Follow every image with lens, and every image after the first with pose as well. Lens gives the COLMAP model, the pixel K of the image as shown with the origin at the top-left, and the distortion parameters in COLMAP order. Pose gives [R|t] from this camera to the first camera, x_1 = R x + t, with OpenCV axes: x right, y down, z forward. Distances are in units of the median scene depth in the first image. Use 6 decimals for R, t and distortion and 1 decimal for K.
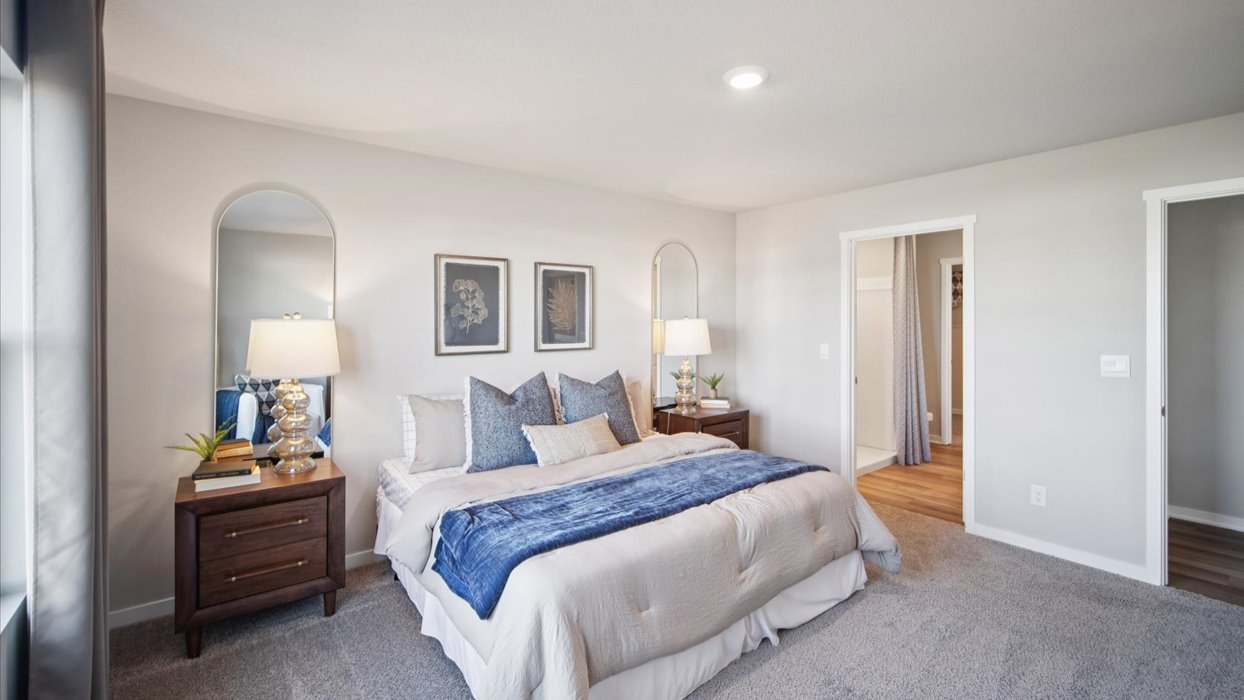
lens RADIAL K [[519.9, 0, 622.0], [0, 519.9, 350.0], [0, 0, 1]] dist [-0.010507, -0.000072]
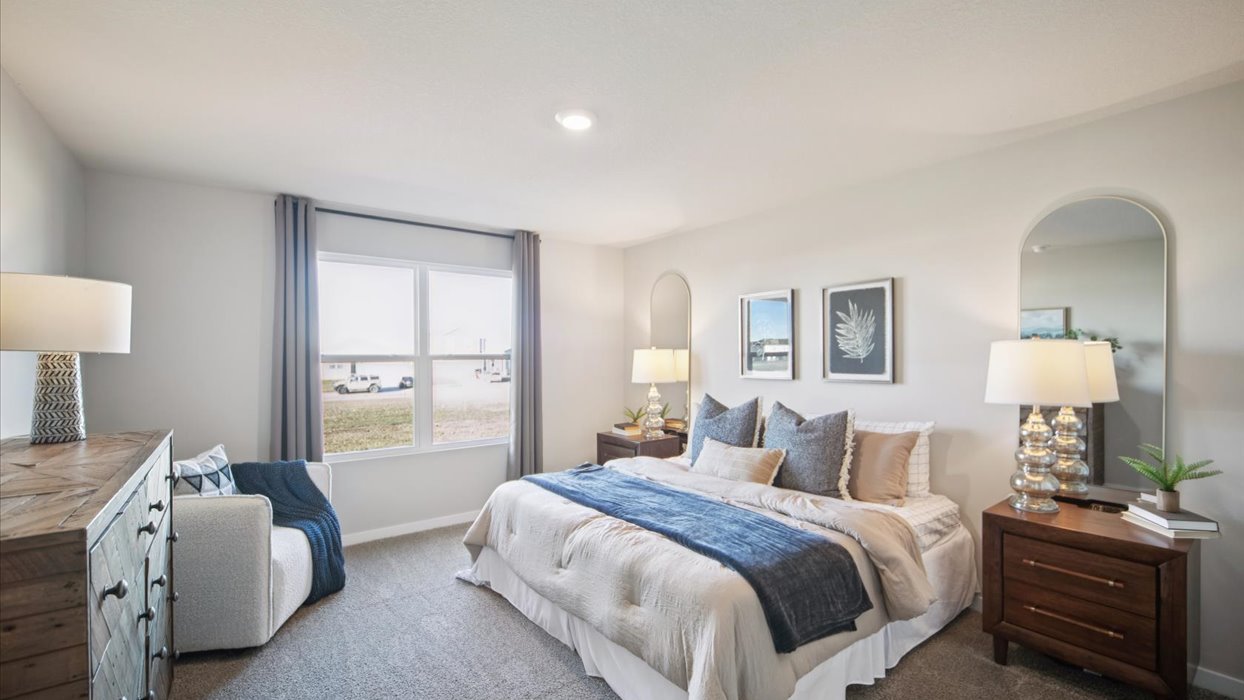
lens RADIAL K [[519.9, 0, 622.0], [0, 519.9, 350.0], [0, 0, 1]] dist [-0.010507, -0.000072]
pose [[-0.025821, -0.005485, -0.999652, 0.784129], [-0.040436, 0.999172, -0.004437, -0.033092], [0.998848, 0.040307, -0.026021, 0.642641]]
